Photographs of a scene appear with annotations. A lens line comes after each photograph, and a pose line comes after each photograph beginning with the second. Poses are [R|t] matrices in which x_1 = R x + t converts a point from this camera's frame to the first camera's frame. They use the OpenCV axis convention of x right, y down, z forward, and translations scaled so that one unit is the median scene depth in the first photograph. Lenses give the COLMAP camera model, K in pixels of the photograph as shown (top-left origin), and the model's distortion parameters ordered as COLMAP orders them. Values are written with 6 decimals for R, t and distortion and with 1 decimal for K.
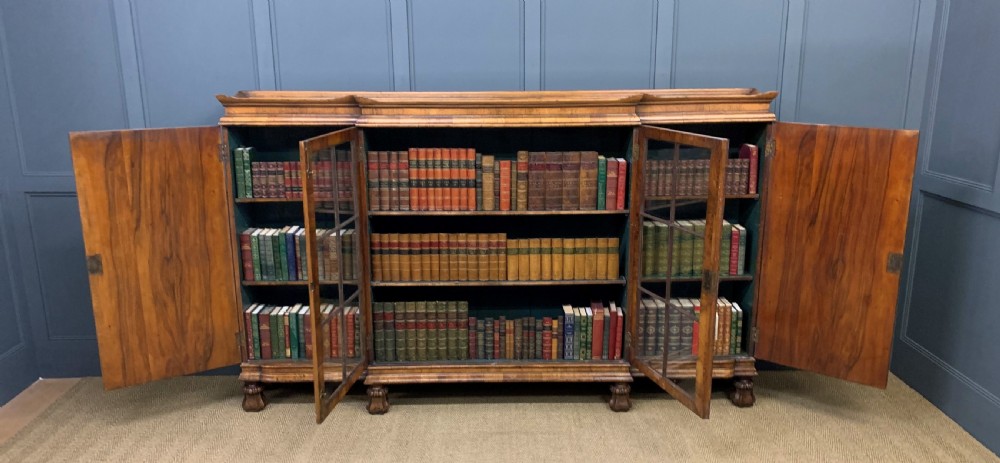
lens RADIAL K [[792.9, 0, 504.2], [0, 792.9, 268.3], [0, 0, 1]] dist [0.040911, -0.000773]
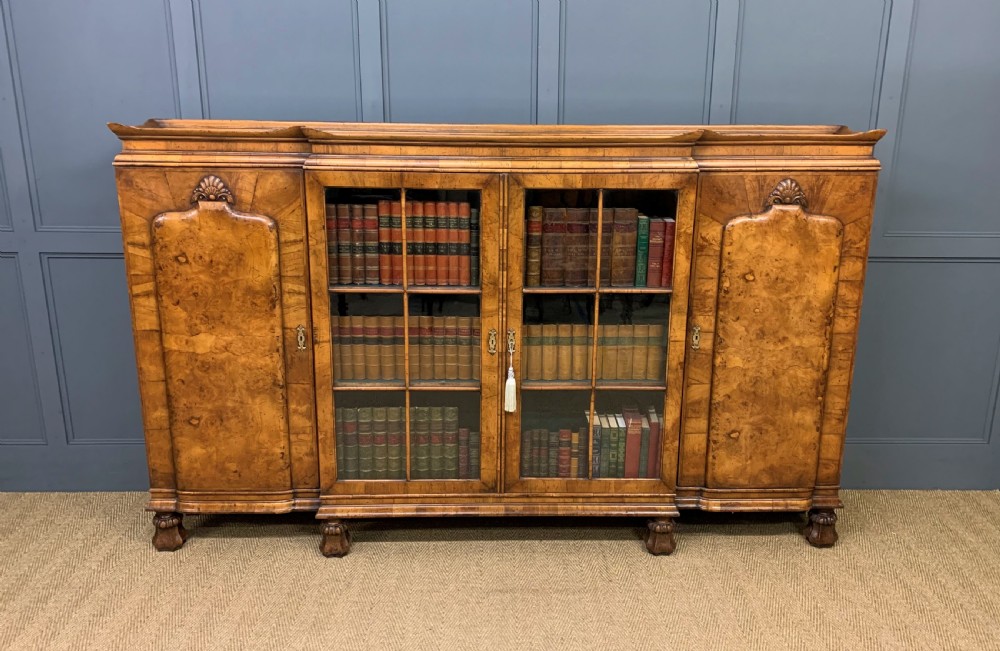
lens RADIAL K [[808.5, 0, 515.1], [0, 808.5, 307.4], [0, 0, 1]] dist [0.009546, -0.001652]
pose [[0.999781, 0.010560, 0.018056, -0.007225], [-0.010532, 0.999943, -0.001698, -0.051573], [-0.018072, 0.001508, 0.999836, 0.250390]]
